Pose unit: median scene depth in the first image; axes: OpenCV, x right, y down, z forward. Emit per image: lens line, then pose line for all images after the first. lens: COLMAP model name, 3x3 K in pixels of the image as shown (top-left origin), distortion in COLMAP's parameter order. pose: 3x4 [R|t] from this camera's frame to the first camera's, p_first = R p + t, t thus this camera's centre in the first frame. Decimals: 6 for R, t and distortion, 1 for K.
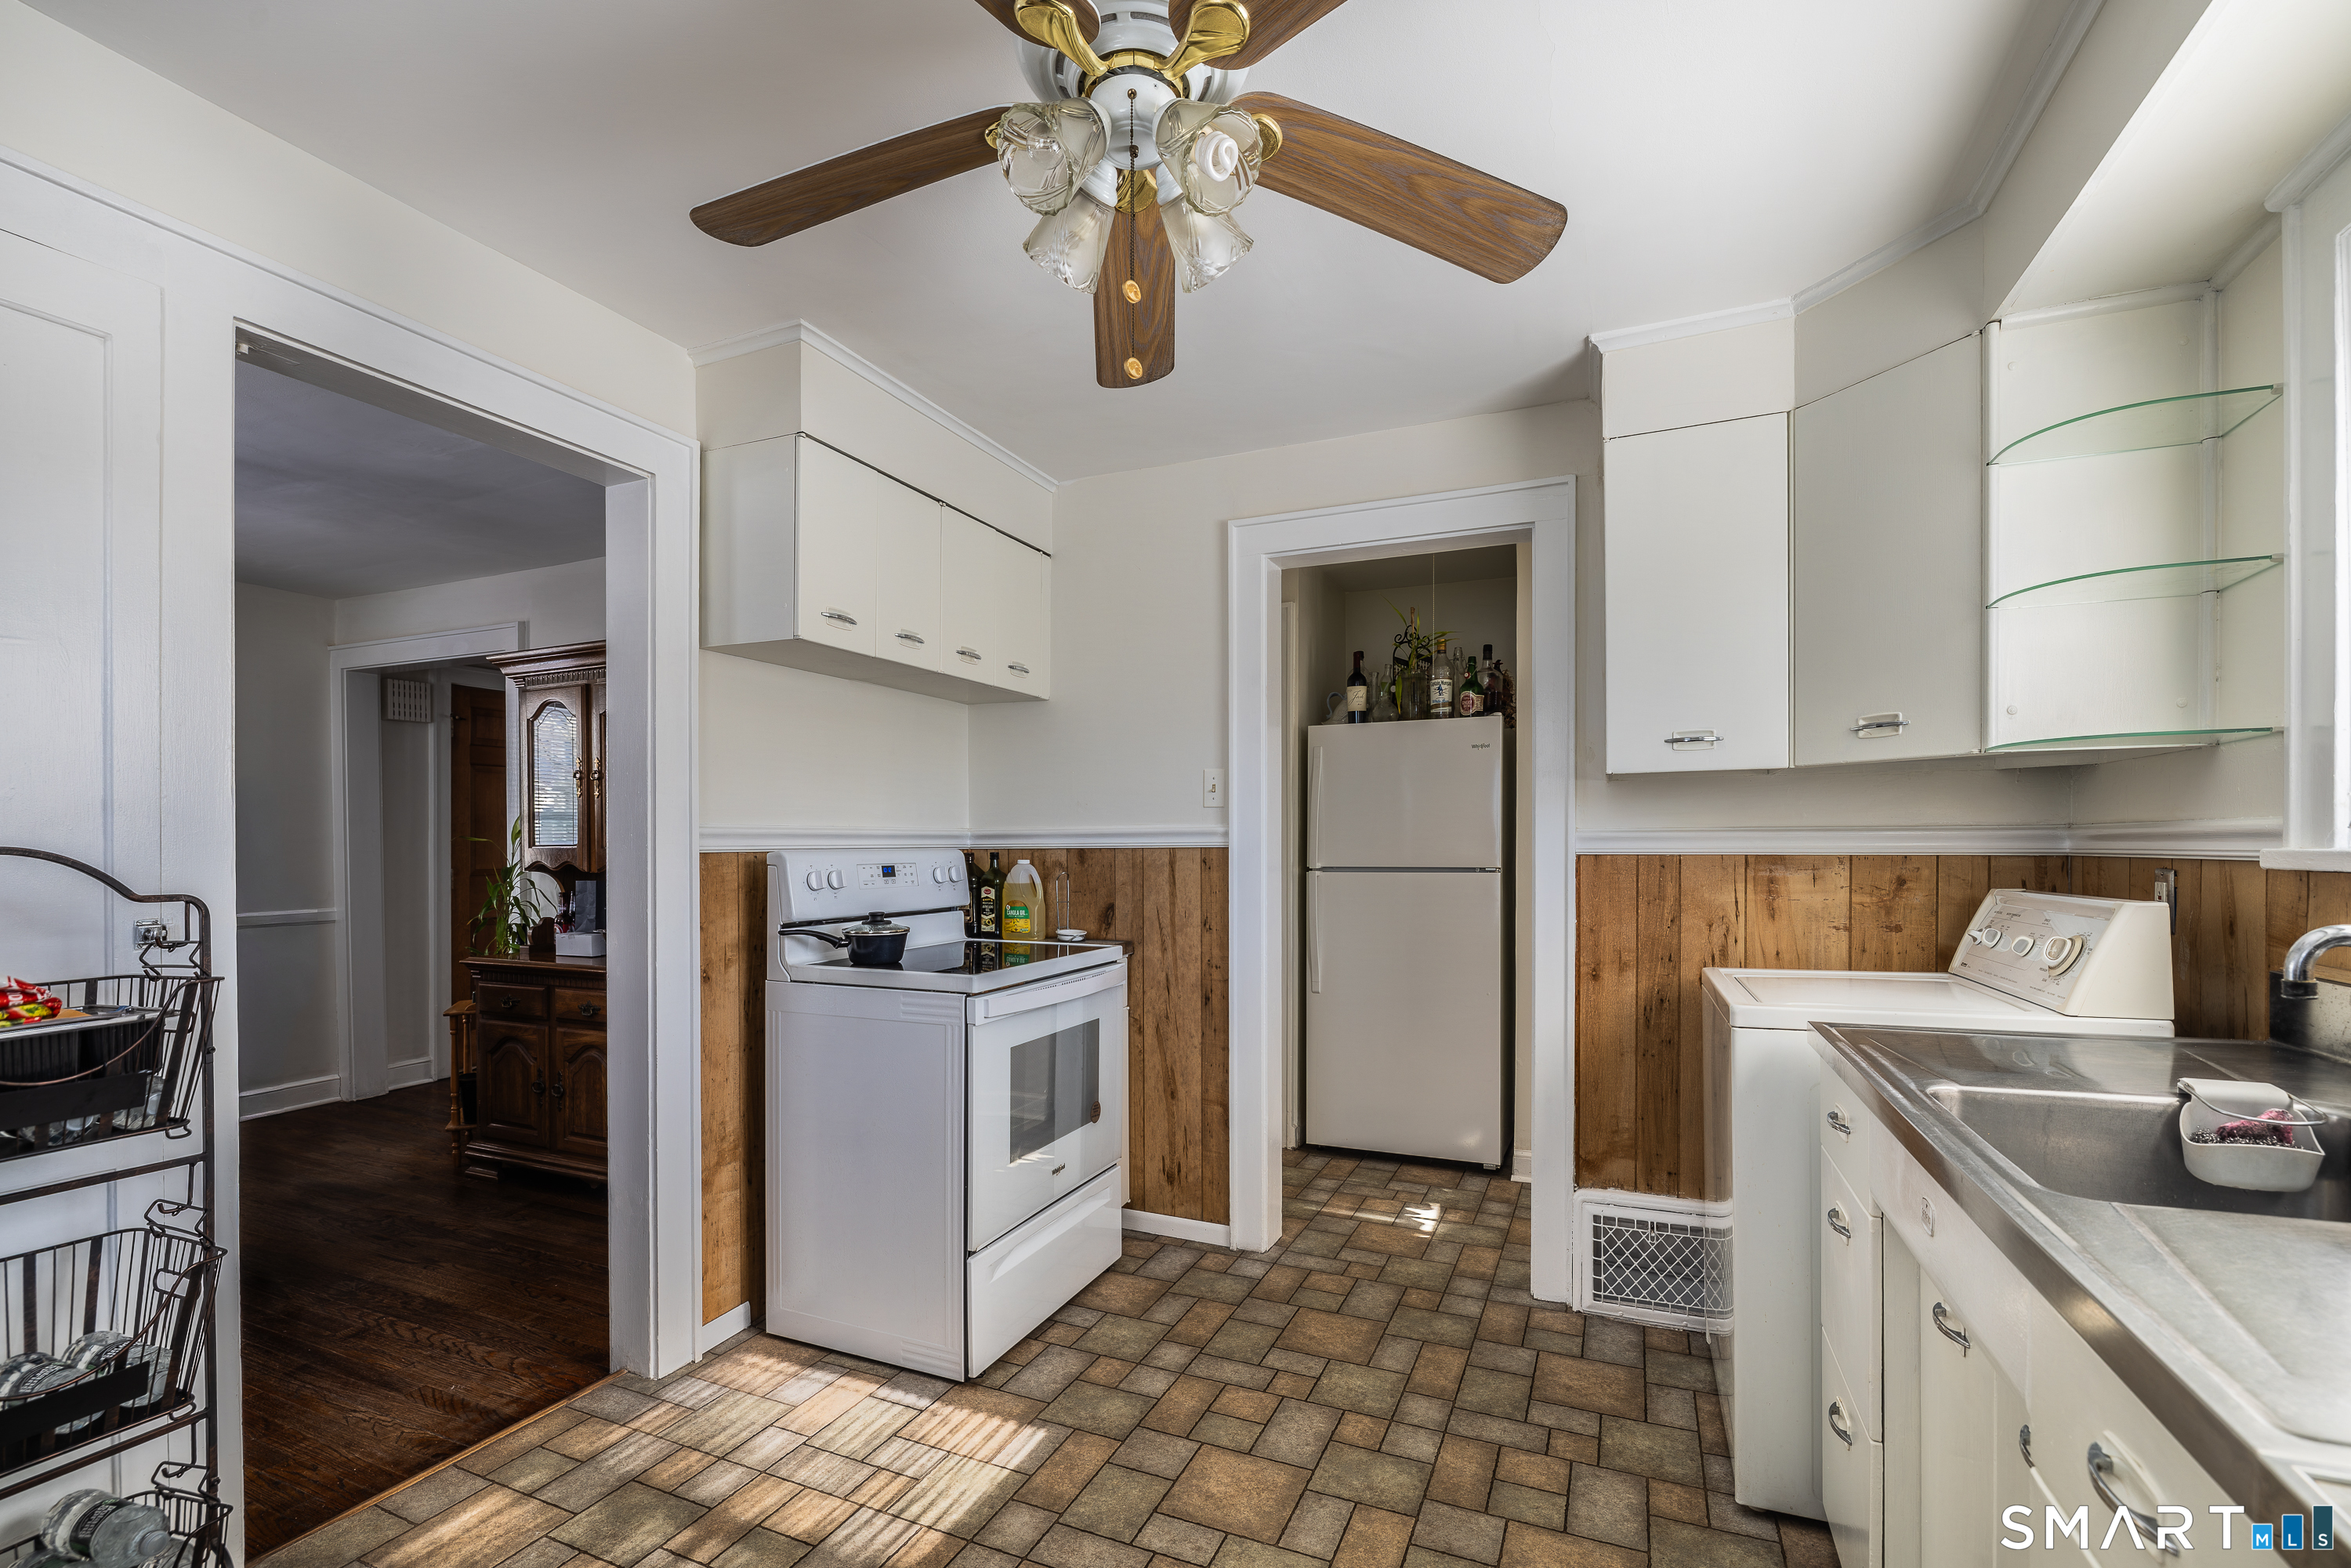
lens RADIAL K [[974.7, 0, 1202.3], [0, 974.7, 844.7], [0, 0, 1]] dist [-0.006553, -0.000218]
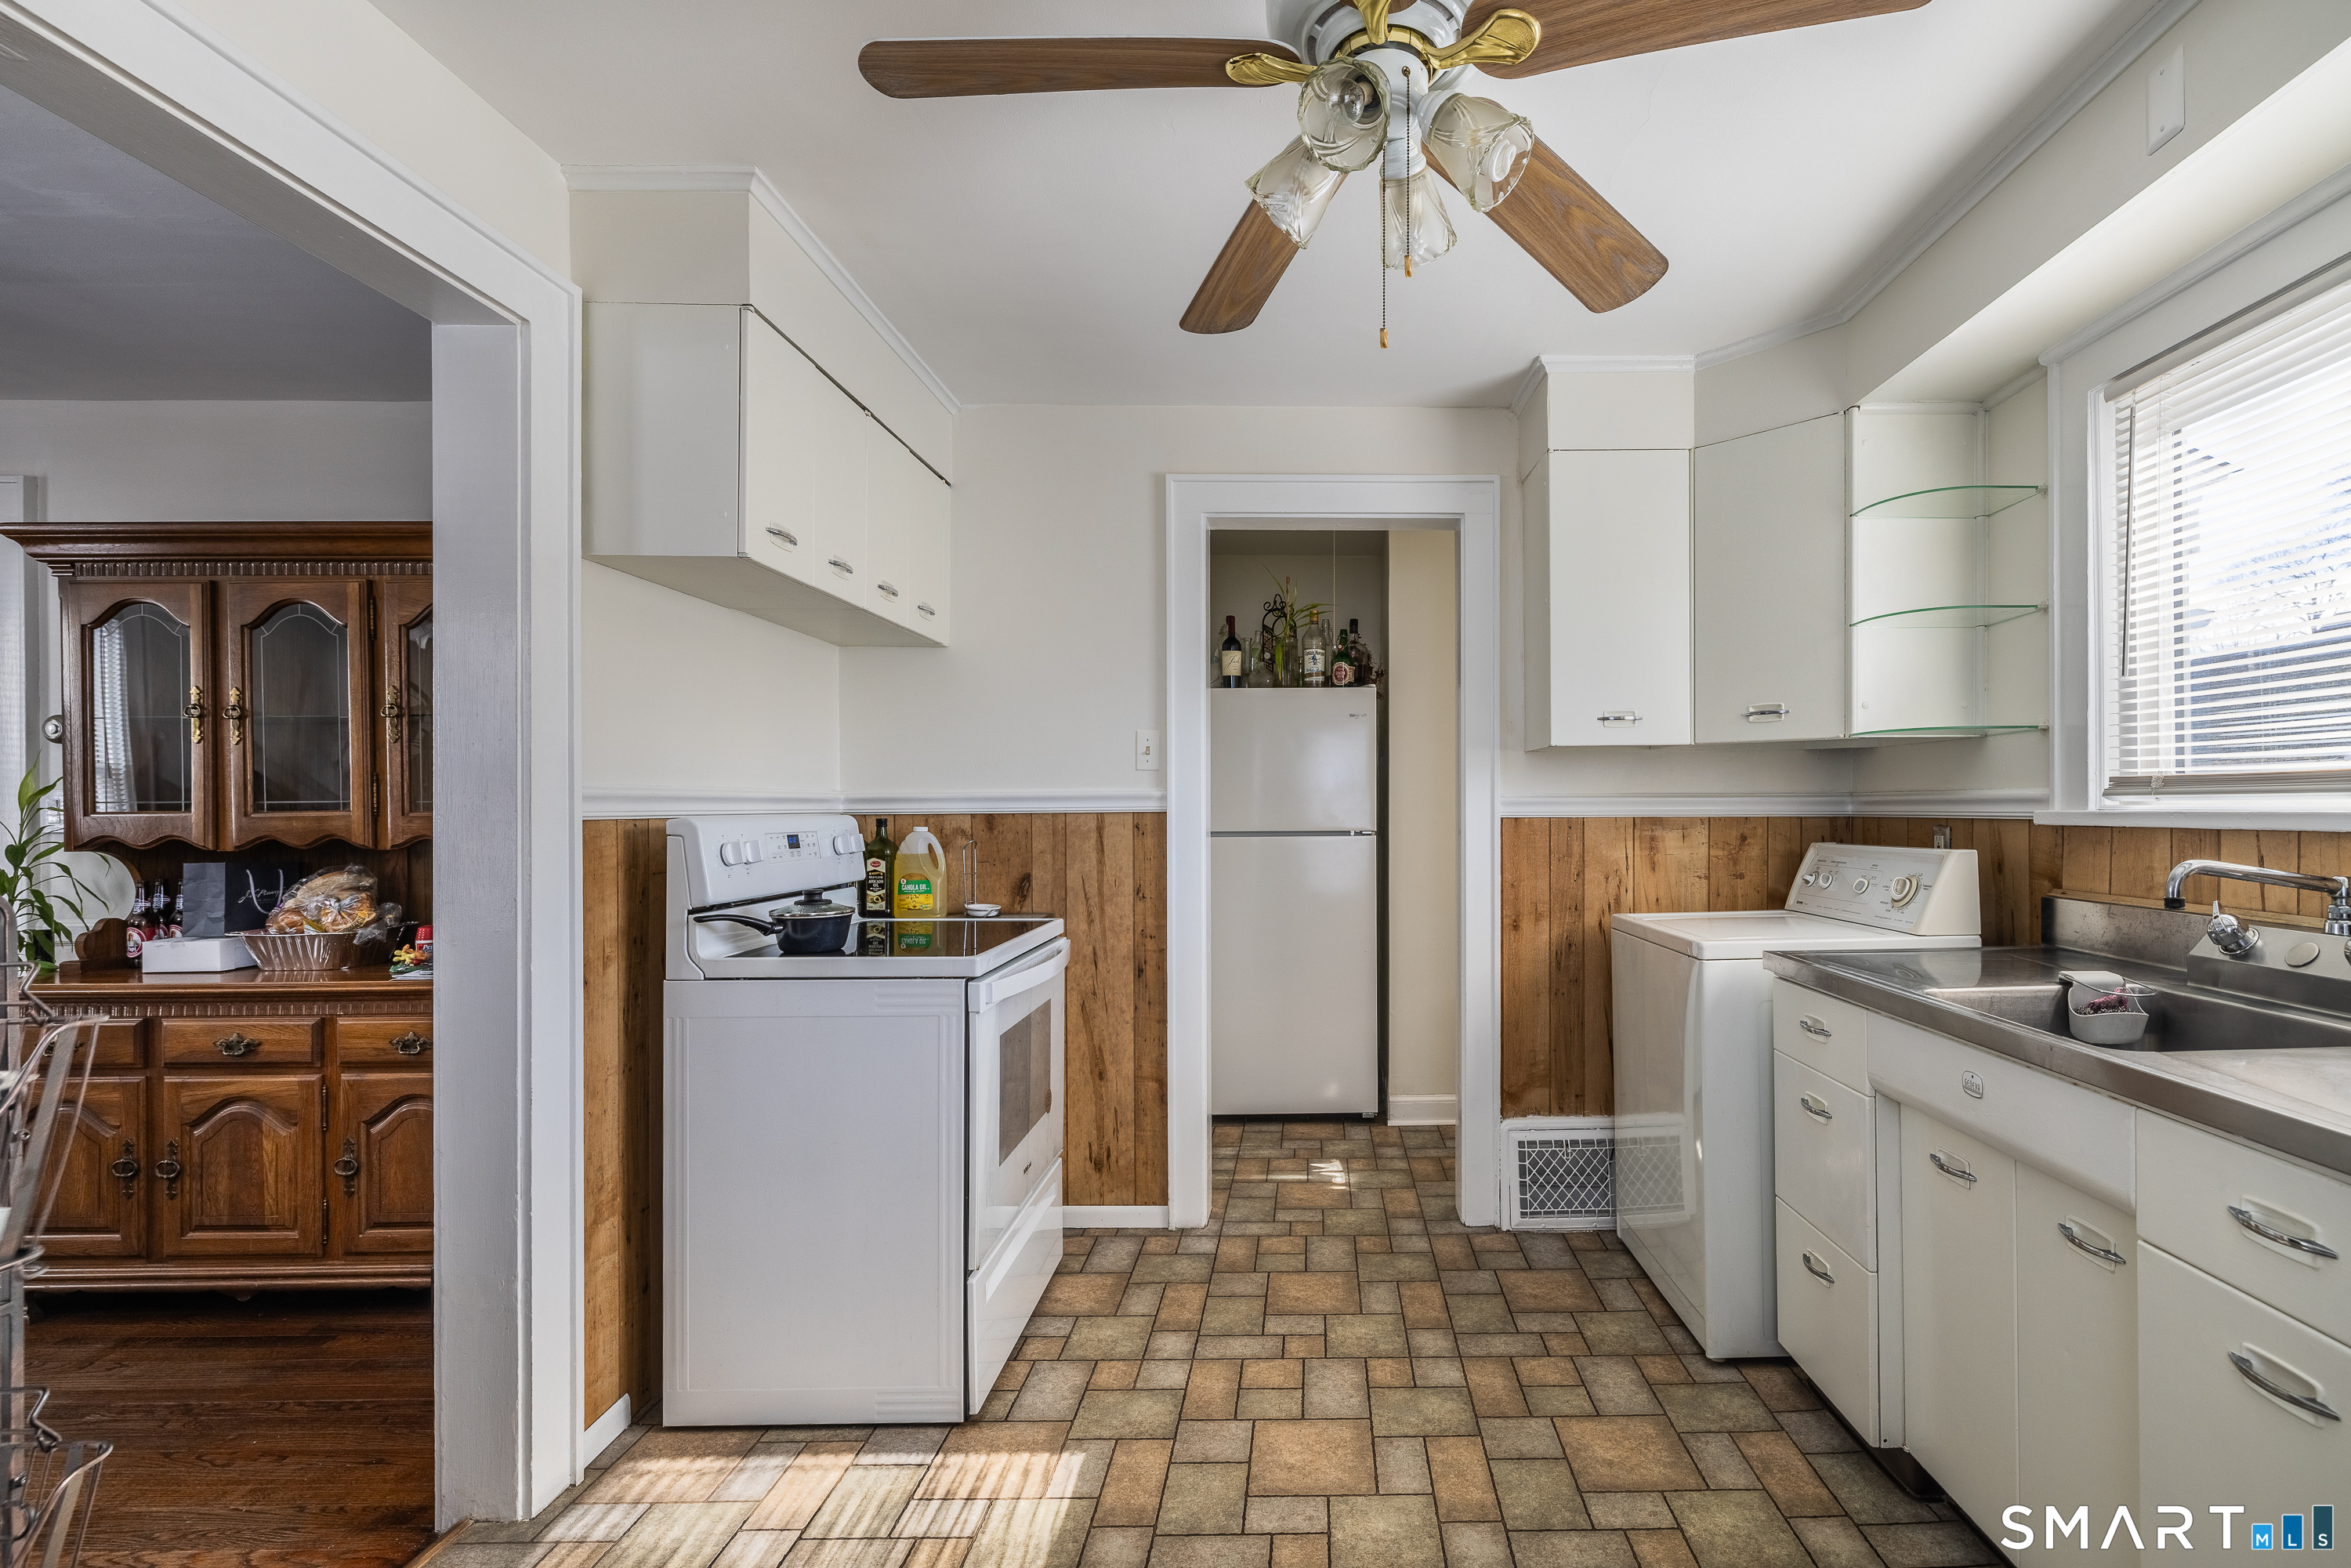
lens RADIAL K [[1005.3, 0, 1309.1], [0, 1005.3, 804.2], [0, 0, 1]] dist [0.002981, -0.000200]
pose [[0.919023, 0.000726, 0.394203, -0.298228], [0.001699, 0.999982, -0.005802, 0.001178], [-0.394200, 0.006002, 0.919005, 0.037210]]
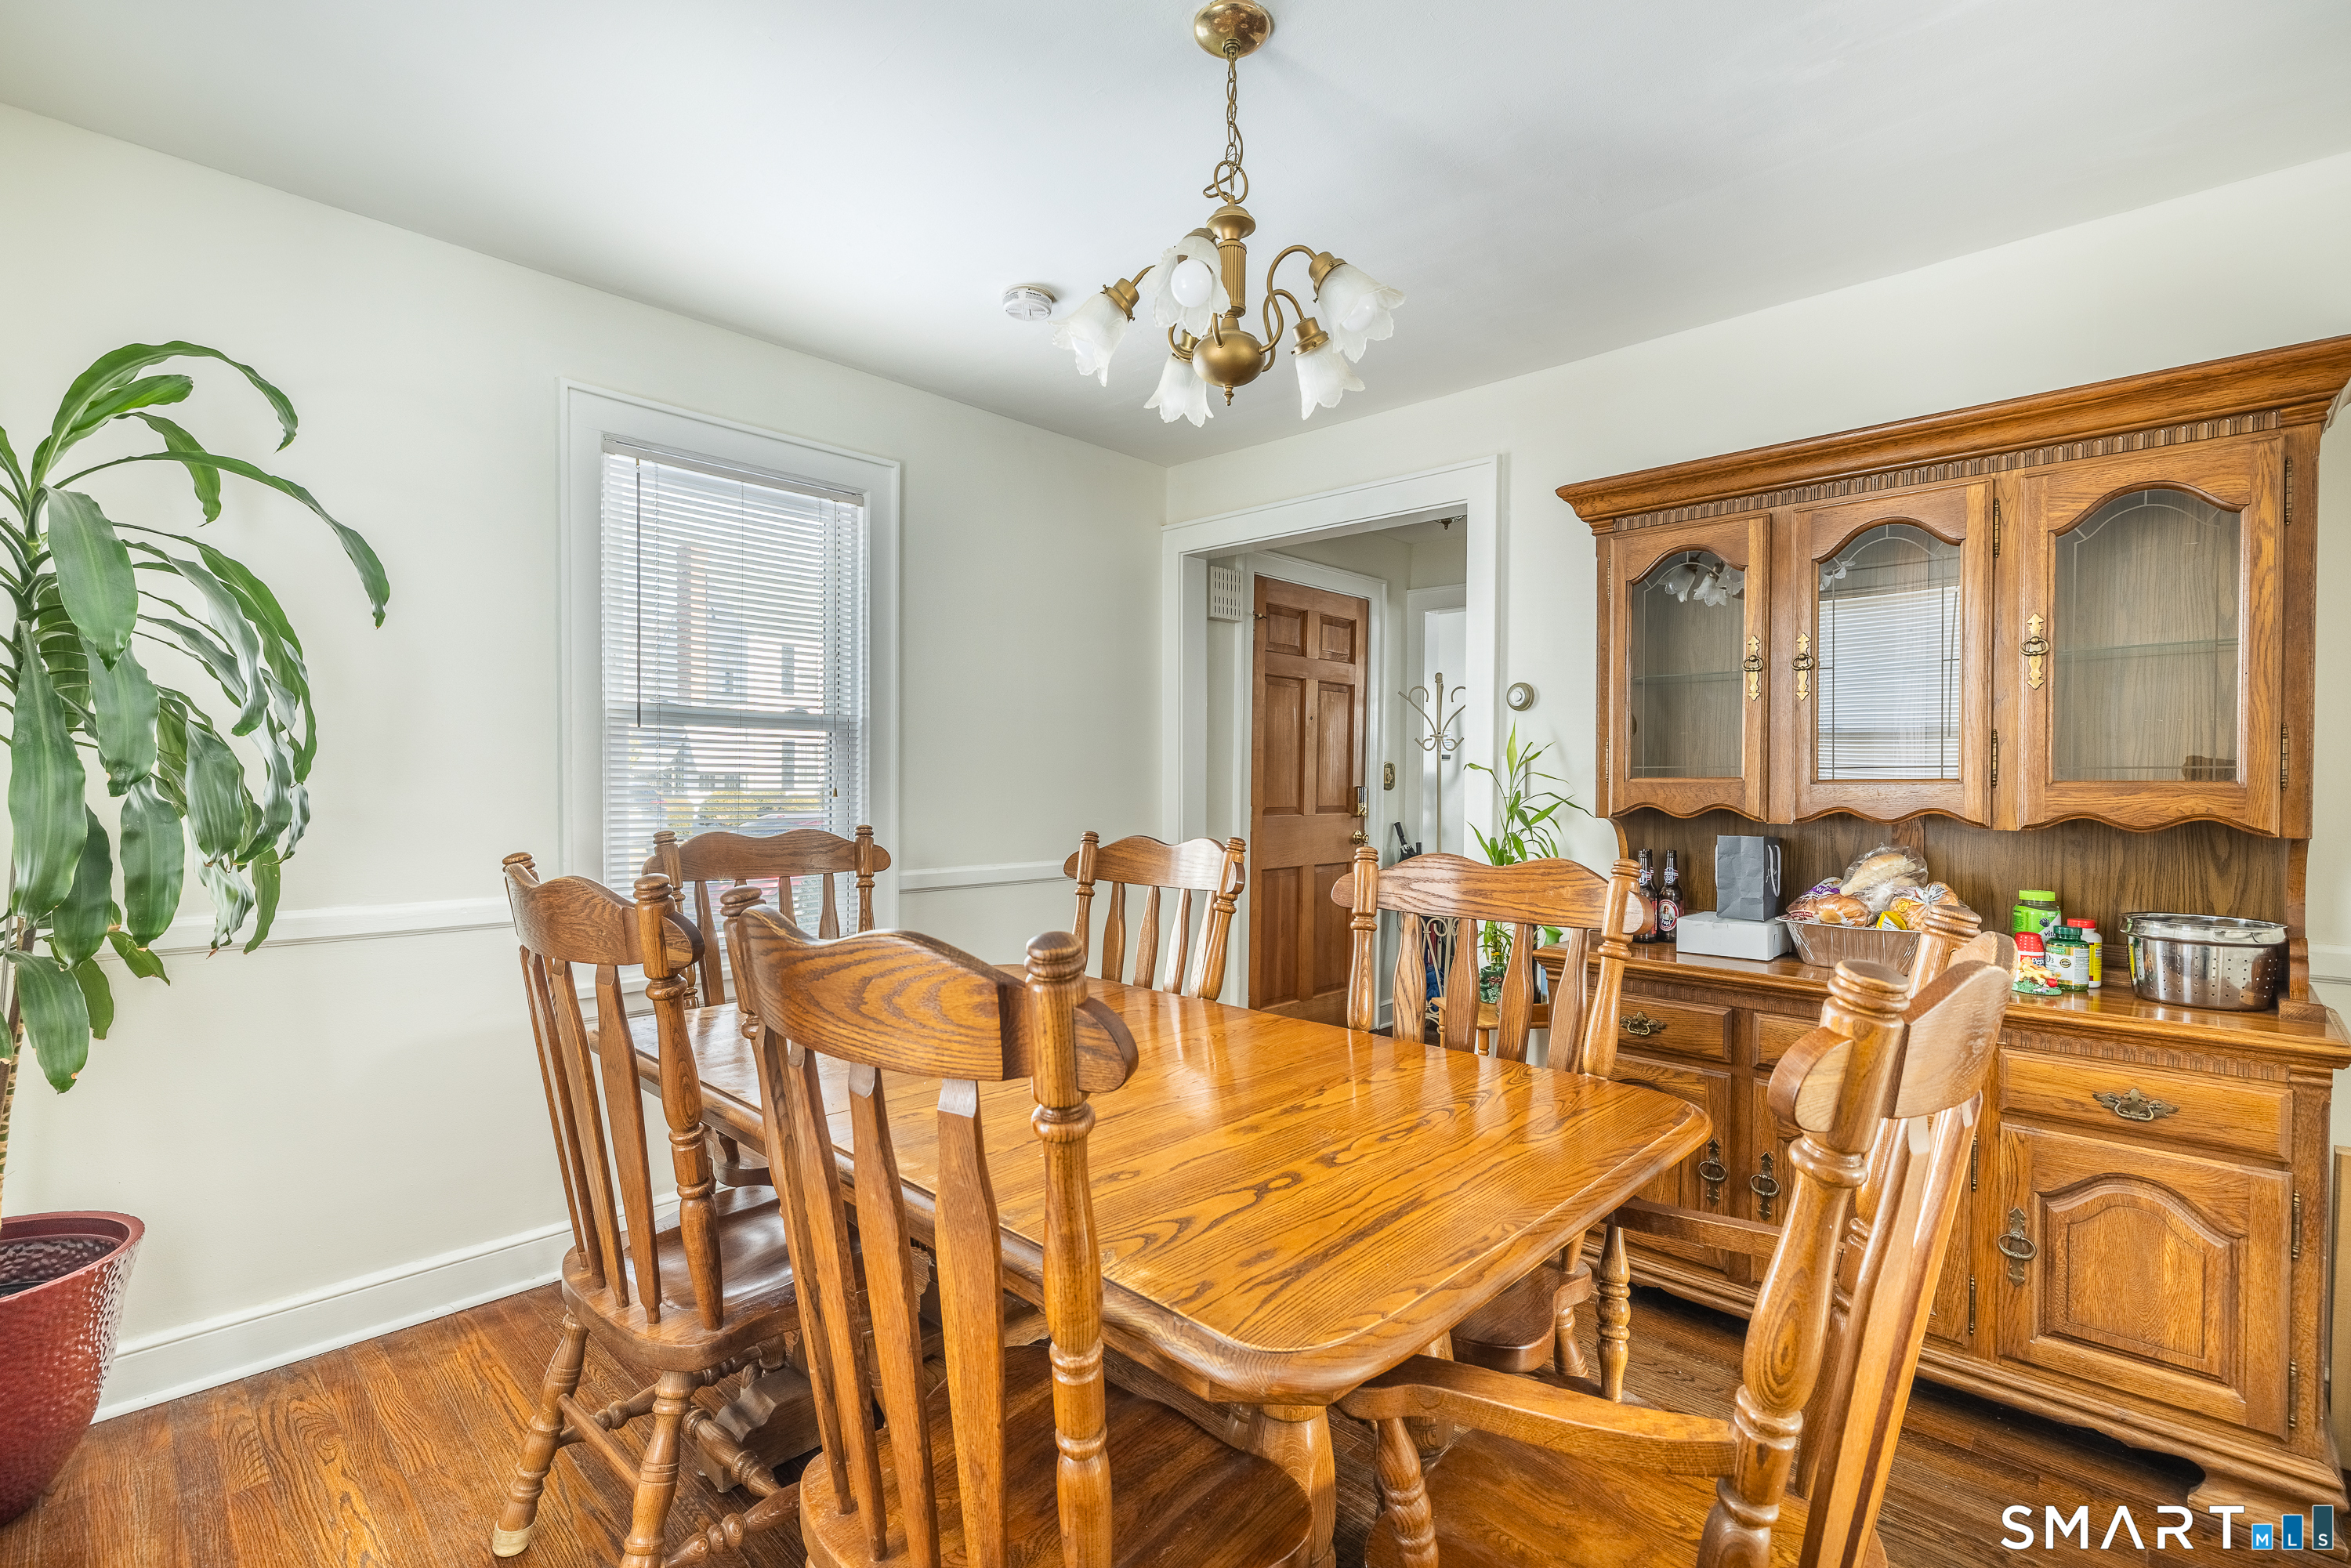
lens RADIAL K [[1005.3, 0, 1161.8], [0, 1005.3, 776.3], [0, 0, 1]] dist [0.002981, -0.000200]
pose [[0.941064, 0.012904, -0.337983, -1.186973], [-0.014723, 0.999888, -0.002817, 0.010928], [0.337908, 0.007627, 0.941148, 0.420608]]
